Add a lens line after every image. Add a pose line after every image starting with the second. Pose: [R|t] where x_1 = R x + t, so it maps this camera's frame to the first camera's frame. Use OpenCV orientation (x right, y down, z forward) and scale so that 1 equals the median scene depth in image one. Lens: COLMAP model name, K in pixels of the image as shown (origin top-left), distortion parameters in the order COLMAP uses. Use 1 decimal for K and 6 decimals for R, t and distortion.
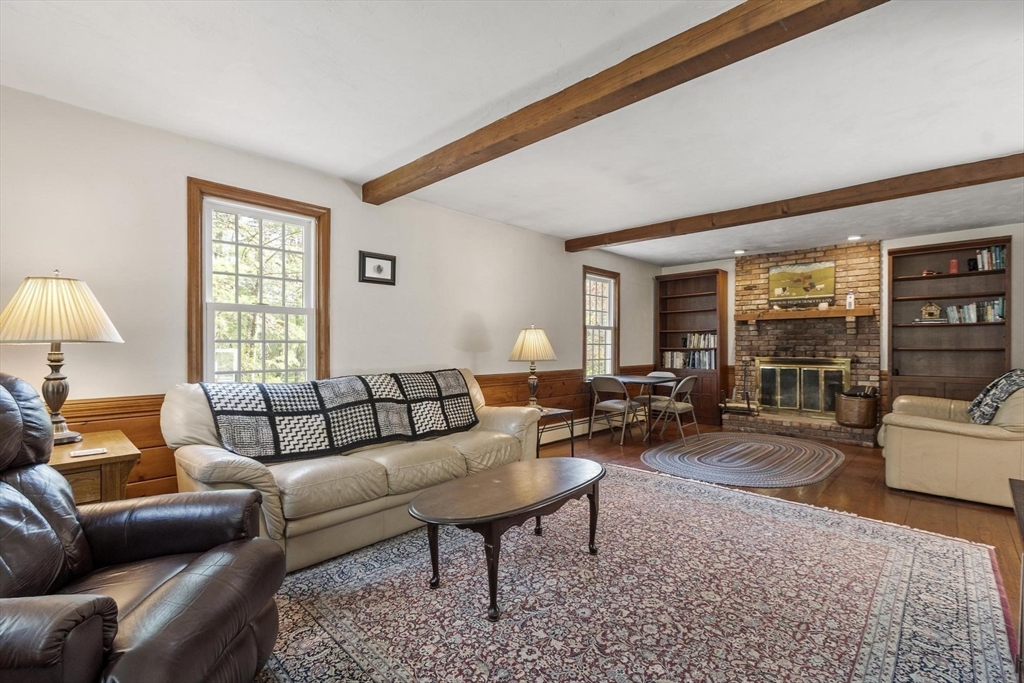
lens RADIAL K [[447.6, 0, 522.5], [0, 447.6, 343.1], [0, 0, 1]] dist [0.000534, 0.000040]
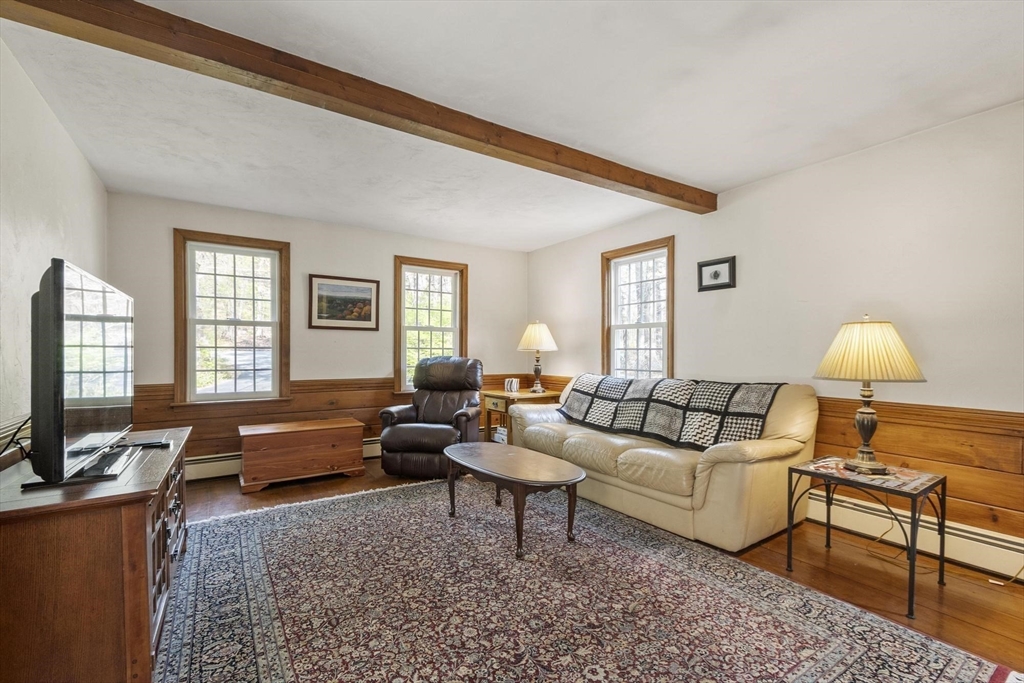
lens RADIAL K [[447.6, 0, 511.3], [0, 447.6, 347.5], [0, 0, 1]] dist [0.000534, 0.000040]
pose [[-0.224968, -0.011325, -0.974300, 1.373750], [-0.000175, 0.999933, -0.011583, 0.011682], [0.974366, -0.002435, -0.224955, 1.448399]]
